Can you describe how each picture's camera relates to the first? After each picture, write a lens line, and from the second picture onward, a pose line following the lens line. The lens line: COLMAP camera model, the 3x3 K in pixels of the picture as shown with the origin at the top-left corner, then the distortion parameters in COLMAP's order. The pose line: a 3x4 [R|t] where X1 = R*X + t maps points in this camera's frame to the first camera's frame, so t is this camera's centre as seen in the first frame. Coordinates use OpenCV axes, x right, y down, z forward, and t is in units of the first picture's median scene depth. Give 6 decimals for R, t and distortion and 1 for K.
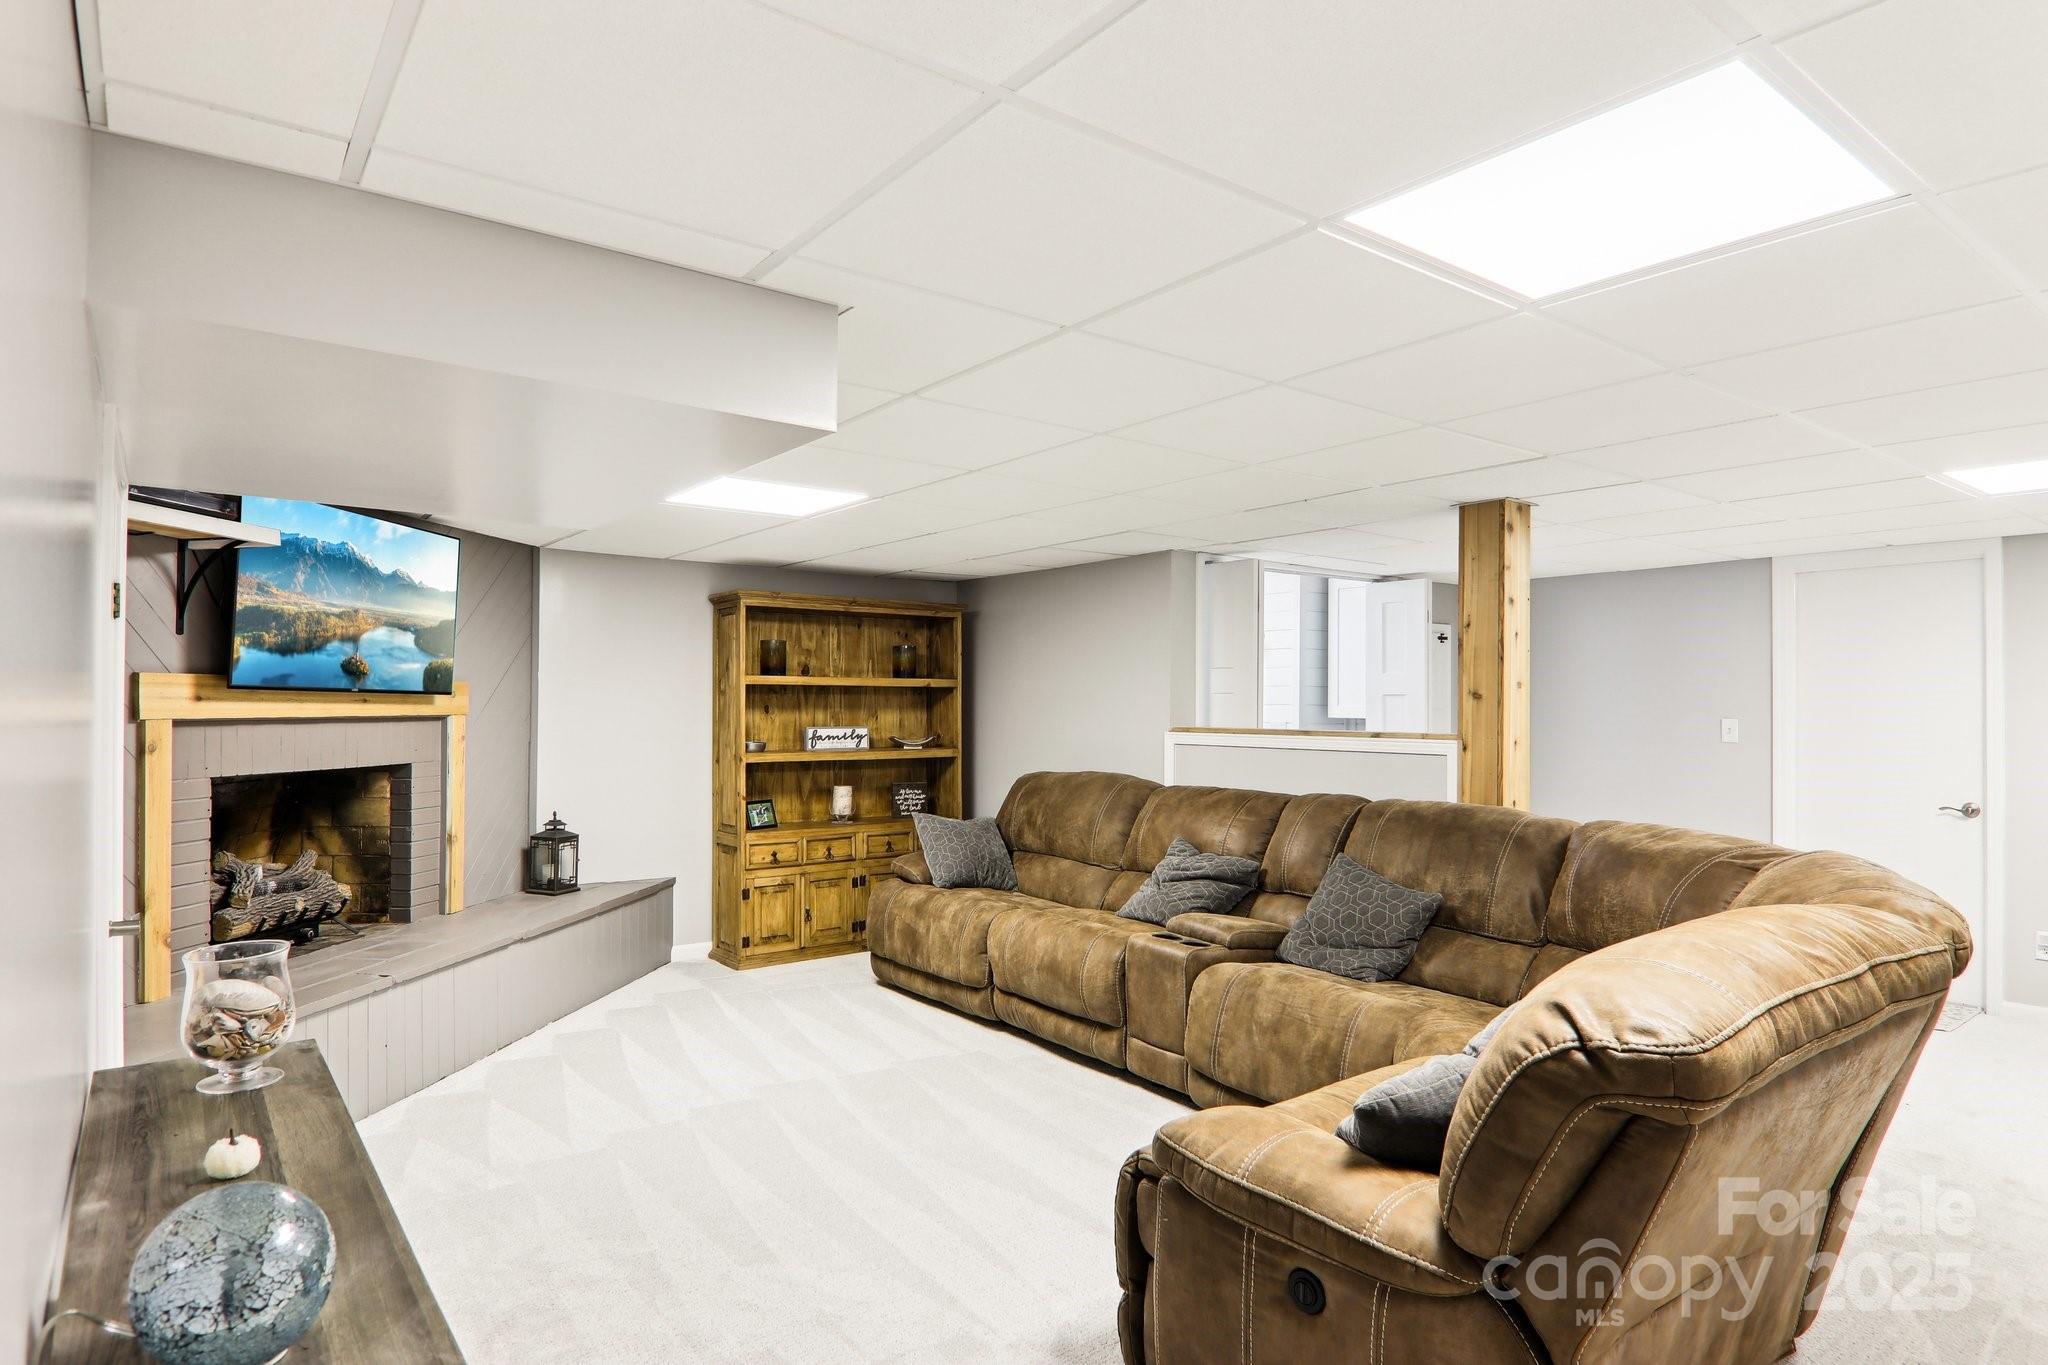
lens RADIAL K [[1129.2, 0, 1028.6], [0, 1129.2, 702.5], [0, 0, 1]] dist [0.005536, -0.015674]
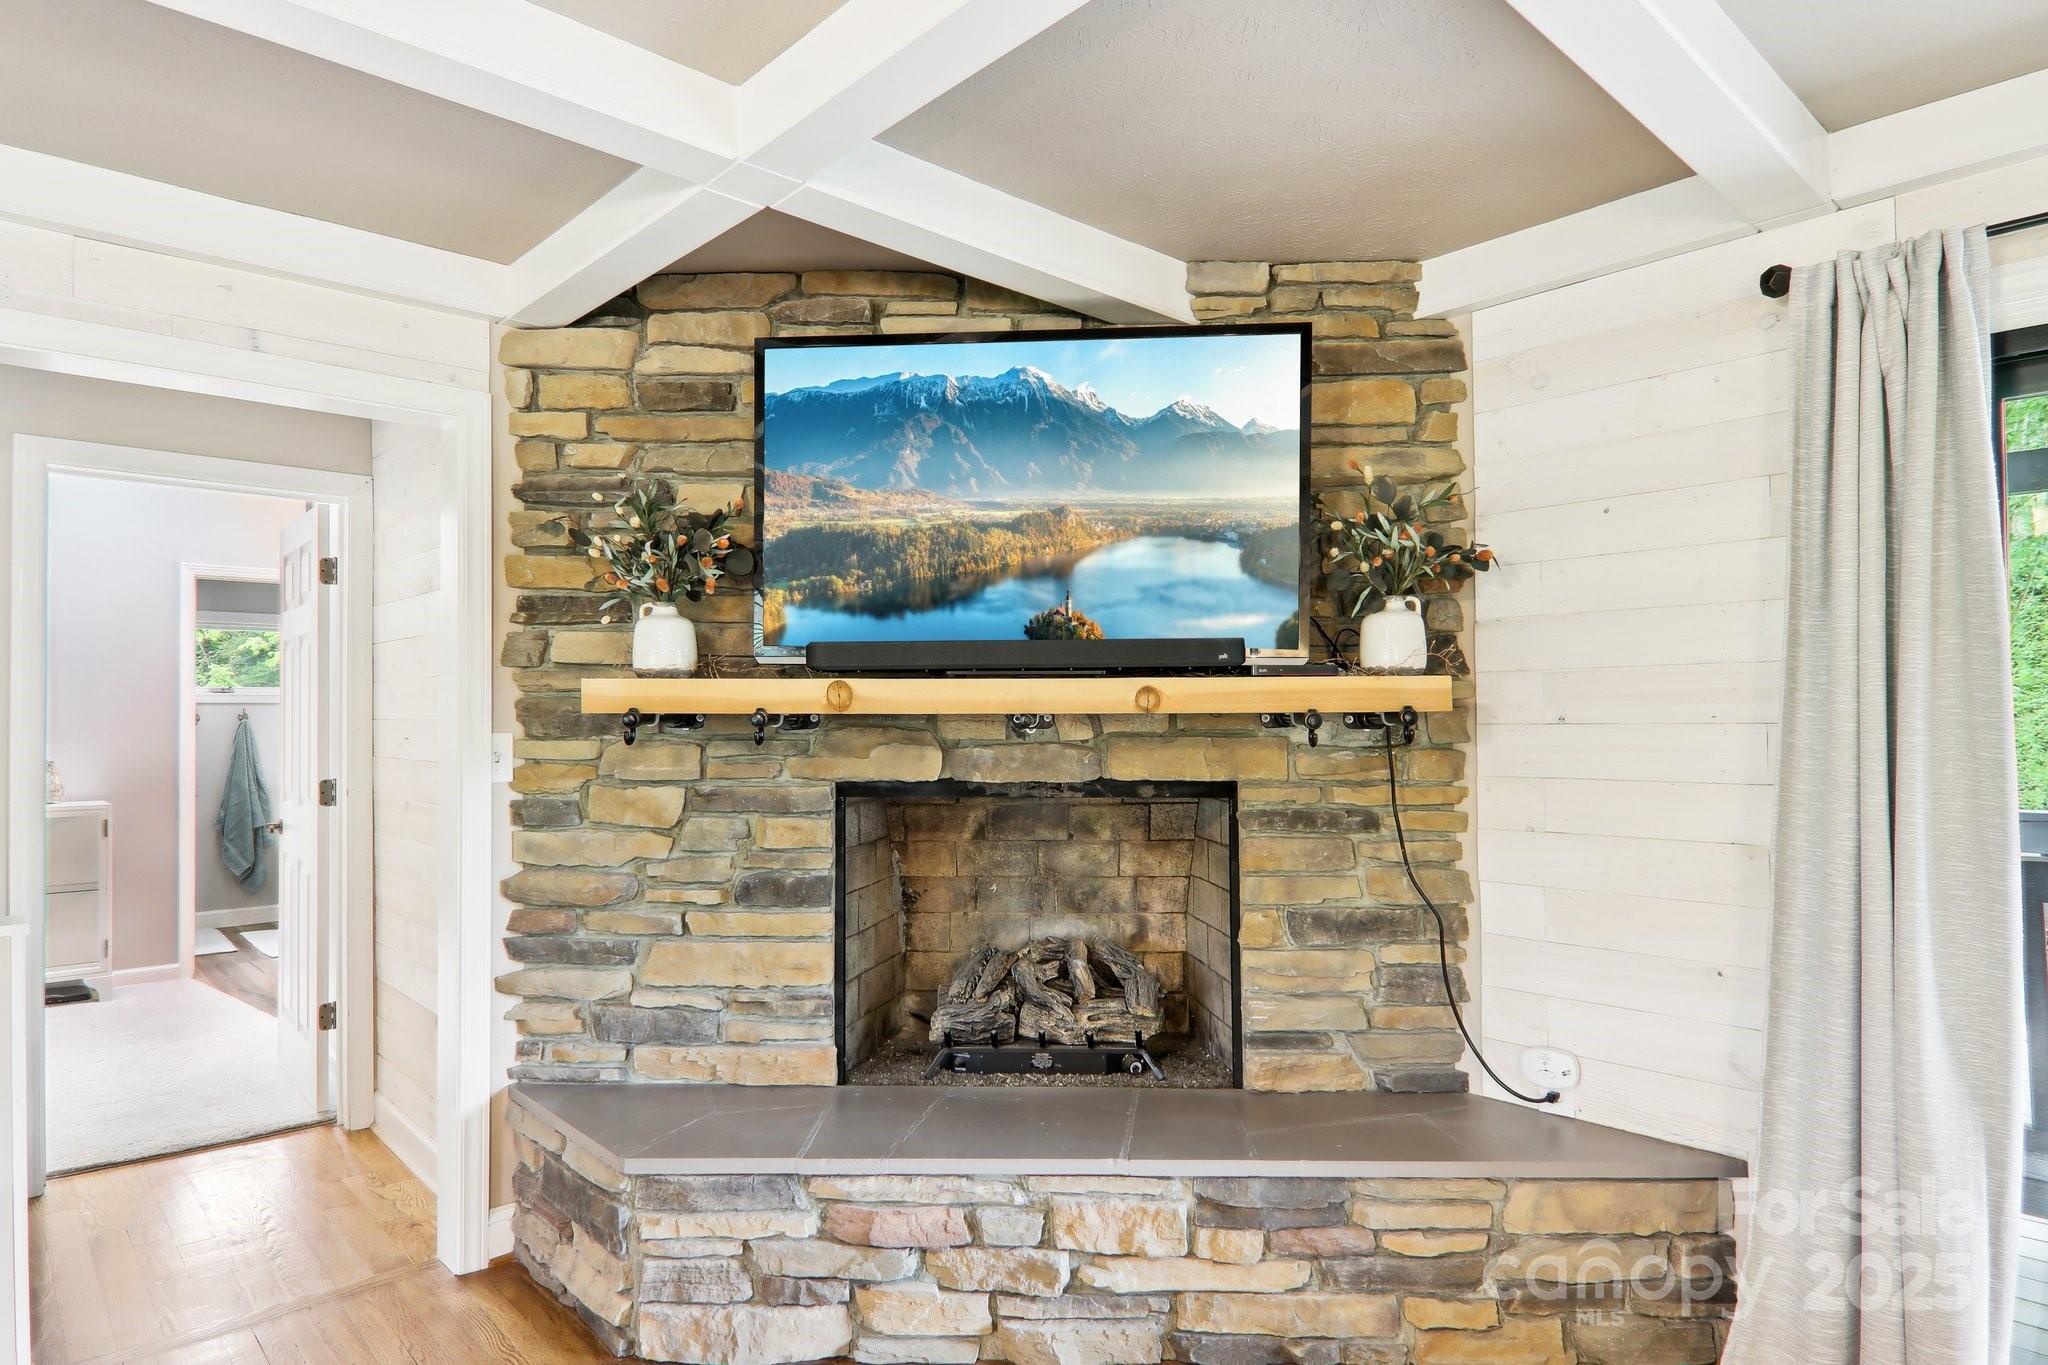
lens RADIAL K [[1165.5, 0, 1024.9], [0, 1165.5, 708.8], [0, 0, 1]] dist [0.004788, -0.012082]
pose [[0.083415, -0.007171, -0.996489, -0.121205], [0.008041, 0.999946, -0.006523, 0.003585], [0.996482, -0.007468, 0.083468, 0.970265]]
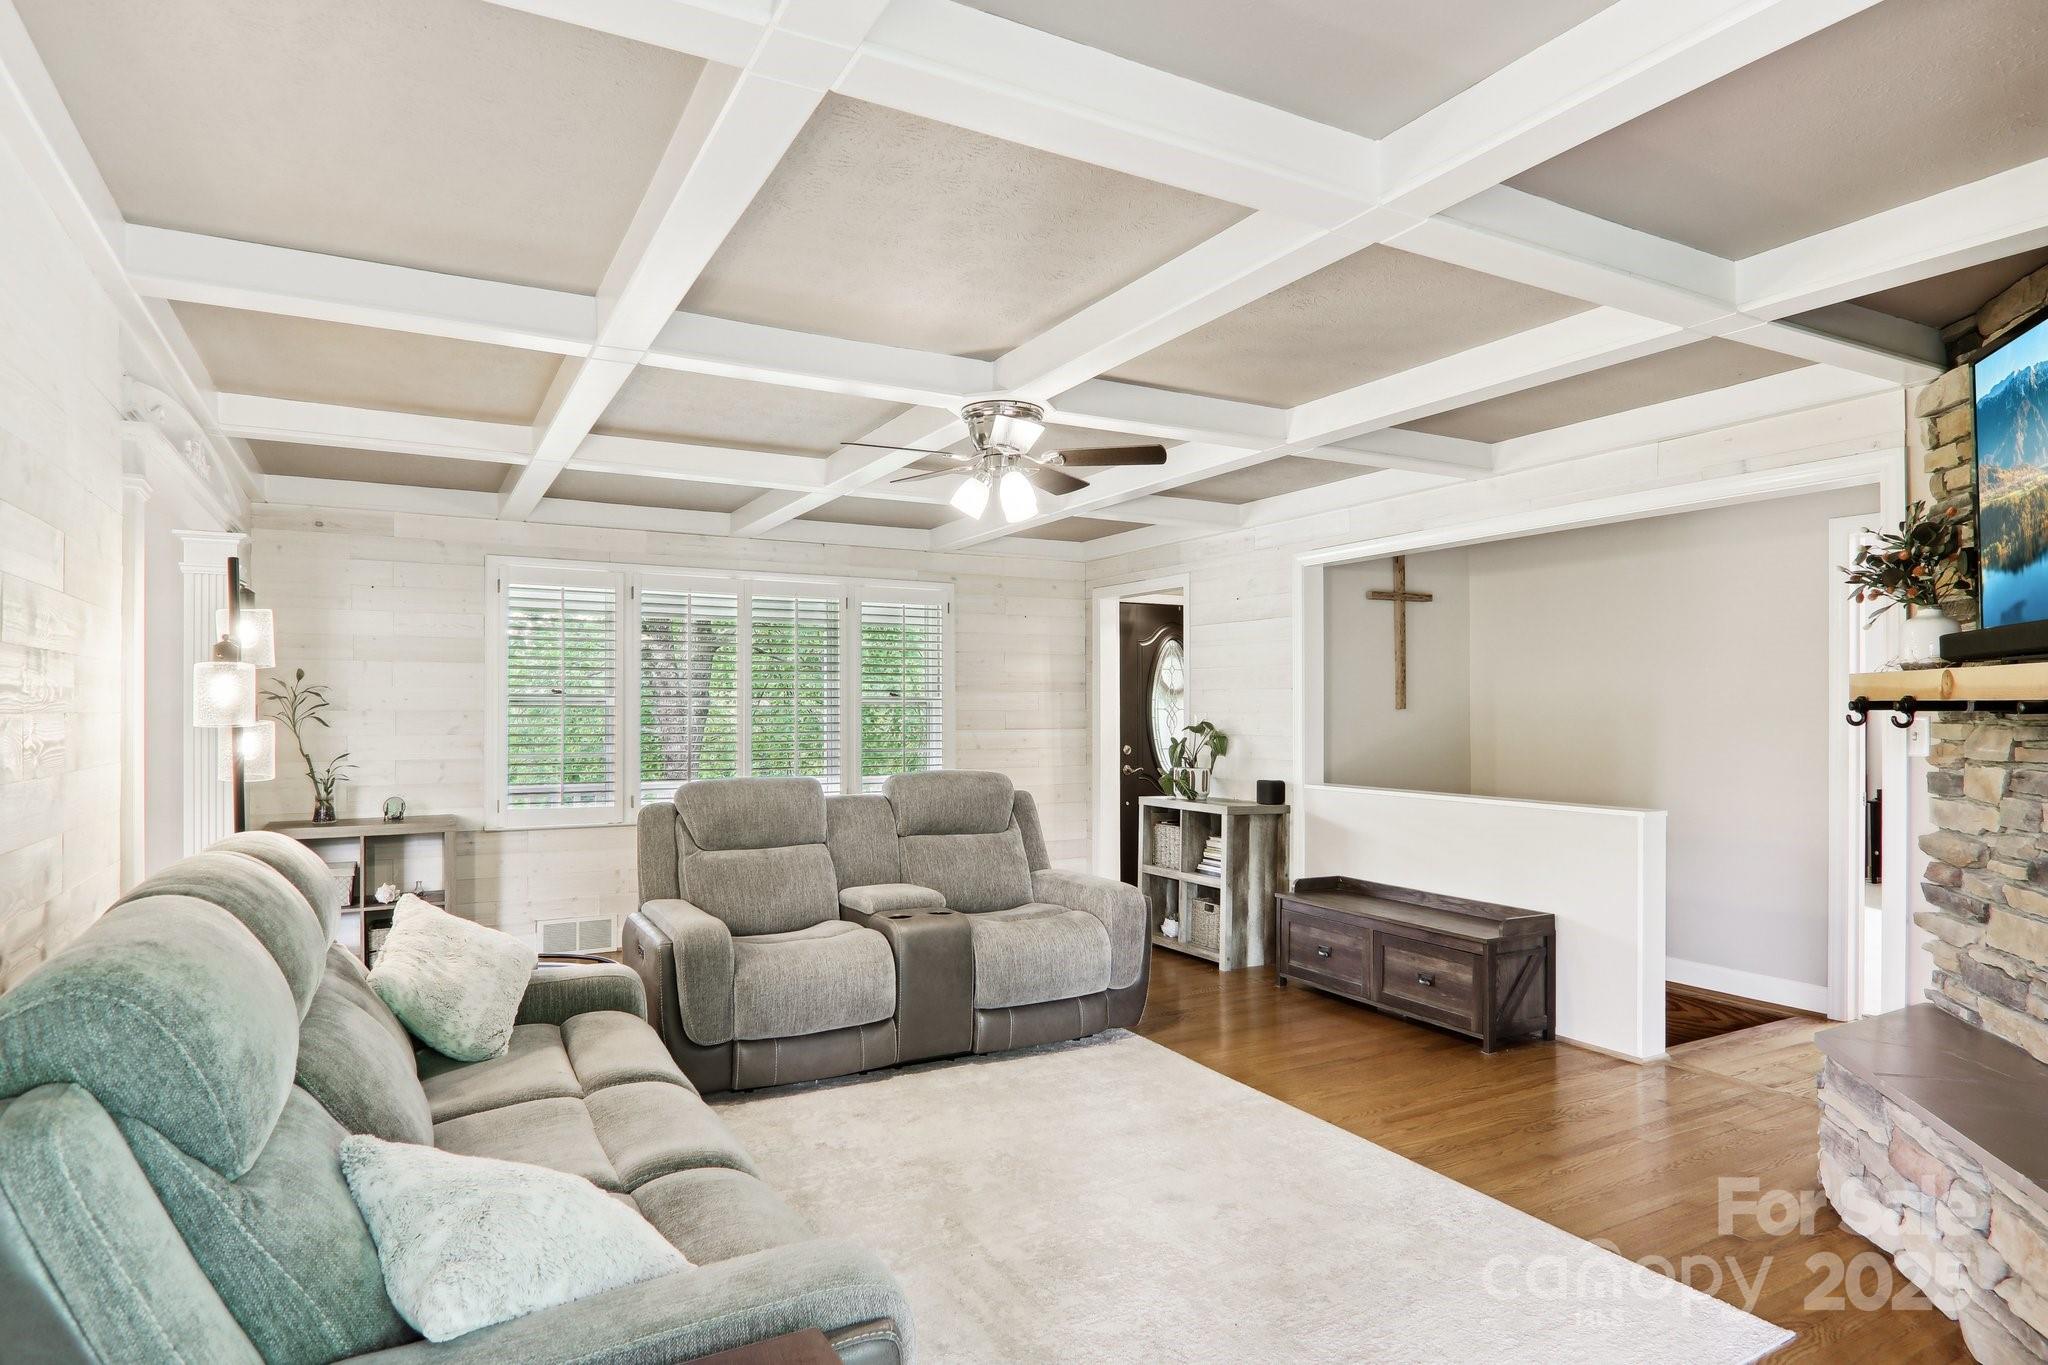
lens RADIAL K [[1129.2, 0, 1028.6], [0, 1129.2, 702.5], [0, 0, 1]] dist [0.005536, -0.015674]
pose [[-0.986773, 0.000023, 0.162106, -0.284379], [-0.002466, 0.999882, -0.015153, 0.012481], [-0.162087, -0.015352, -0.986657, 1.499089]]
